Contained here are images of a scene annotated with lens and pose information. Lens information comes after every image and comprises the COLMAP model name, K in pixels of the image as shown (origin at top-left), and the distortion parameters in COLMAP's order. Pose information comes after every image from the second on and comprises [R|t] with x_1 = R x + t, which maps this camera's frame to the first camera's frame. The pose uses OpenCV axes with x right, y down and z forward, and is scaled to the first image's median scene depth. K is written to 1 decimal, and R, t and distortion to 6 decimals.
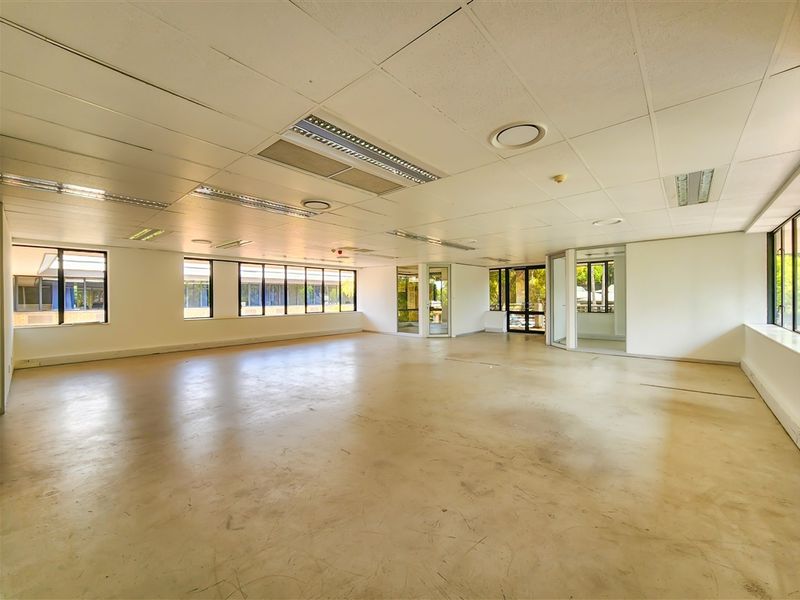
lens RADIAL K [[326.7, 0, 400.3], [0, 326.7, 297.9], [0, 0, 1]] dist [-0.001957, -0.000086]
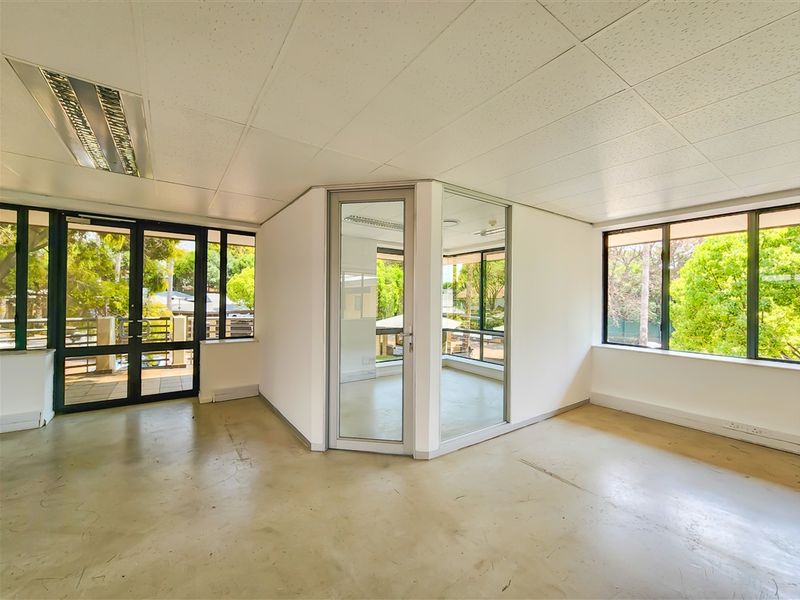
lens RADIAL K [[326.7, 0, 400.3], [0, 326.7, 297.9], [0, 0, 1]] dist [-0.001957, -0.000086]
pose [[0.241189, 0.018951, 0.970293, 0.104910], [-0.009846, 0.999806, -0.017080, -0.006954], [-0.970428, -0.005434, 0.241329, 0.611158]]
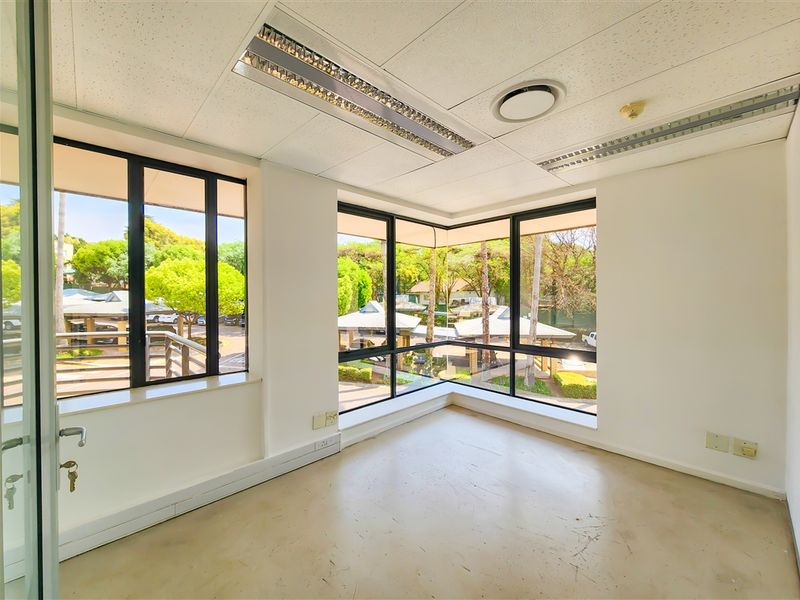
lens RADIAL K [[326.7, 0, 400.3], [0, 326.7, 297.9], [0, 0, 1]] dist [-0.001957, -0.000086]
pose [[0.093132, -0.000063, 0.995654, 0.281320], [0.006473, 0.999979, -0.000542, -0.012499], [-0.995633, 0.006495, 0.093131, 0.677236]]
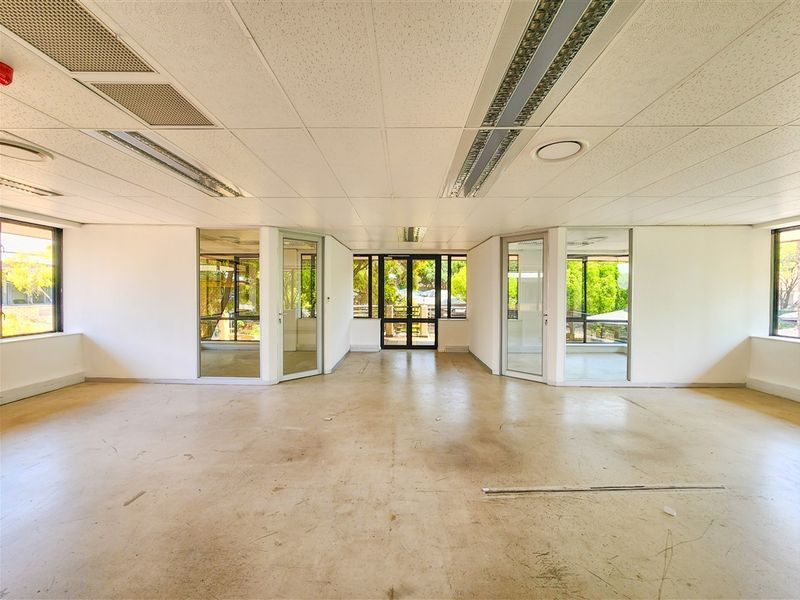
lens RADIAL K [[326.7, 0, 400.3], [0, 326.7, 297.9], [0, 0, 1]] dist [-0.001957, -0.000086]
pose [[0.768892, 0.003442, 0.639370, -0.077036], [-0.009147, 0.999942, 0.005616, -0.007124], [-0.639314, -0.010166, 0.768879, 0.456590]]
